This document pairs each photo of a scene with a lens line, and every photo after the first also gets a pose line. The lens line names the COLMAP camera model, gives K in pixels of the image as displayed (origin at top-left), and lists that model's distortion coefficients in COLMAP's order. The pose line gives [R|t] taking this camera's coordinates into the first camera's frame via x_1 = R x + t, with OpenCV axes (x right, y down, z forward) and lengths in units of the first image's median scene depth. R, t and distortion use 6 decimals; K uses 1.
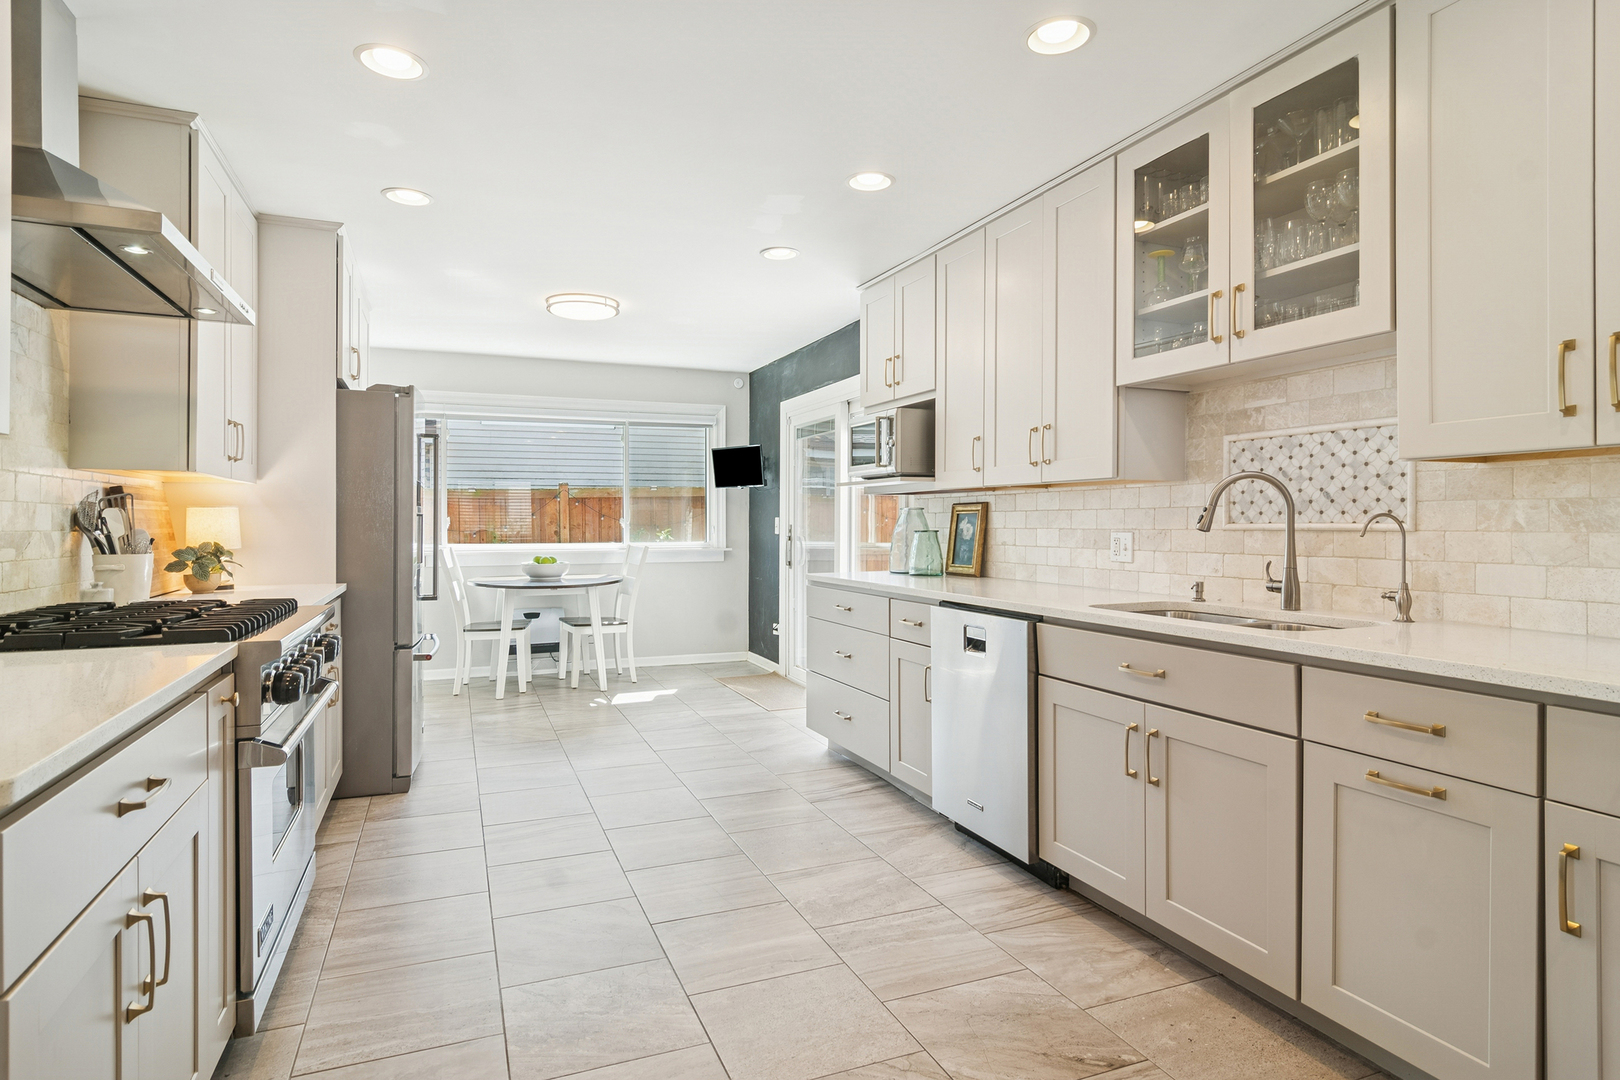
lens RADIAL K [[878.1, 0, 808.0], [0, 878.1, 523.1], [0, 0, 1]] dist [-0.001248, -0.000324]
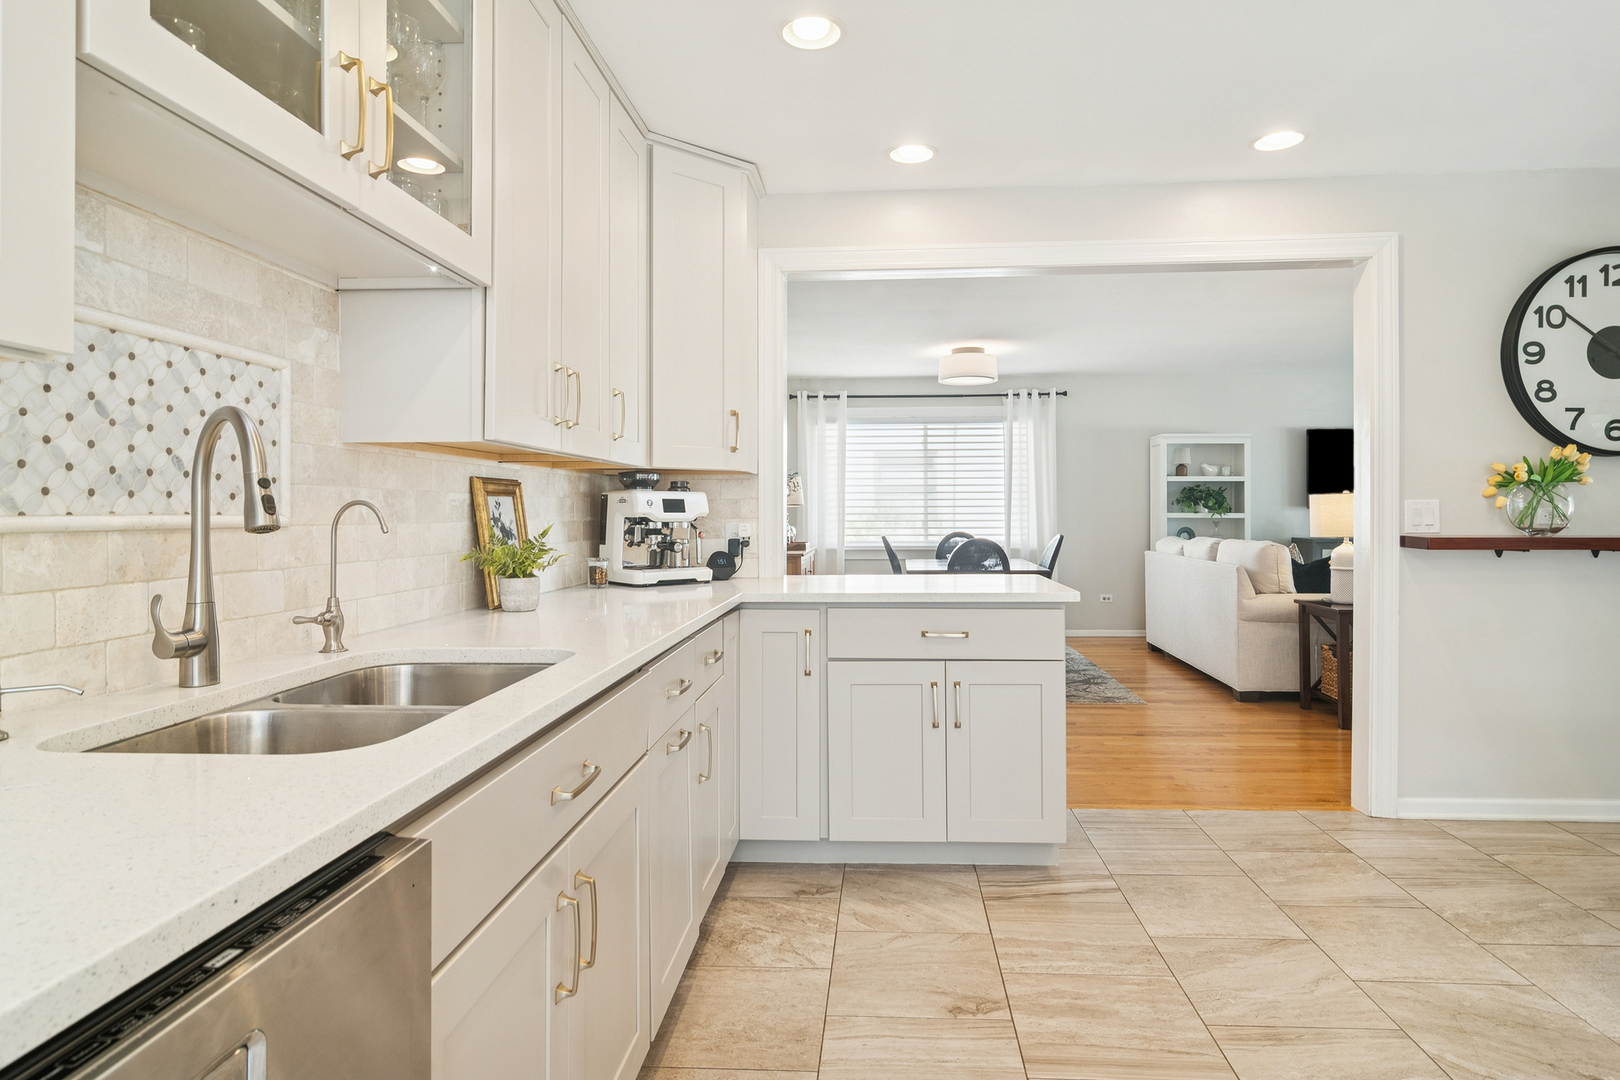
lens RADIAL K [[896.1, 0, 836.9], [0, 896.1, 508.2], [0, 0, 1]] dist [0.002018, 0.000406]
pose [[-0.902918, 0.009978, 0.429696, -0.005297], [0.007390, 0.999943, -0.007691, 0.001856], [-0.429749, -0.003769, -0.902941, 0.766049]]
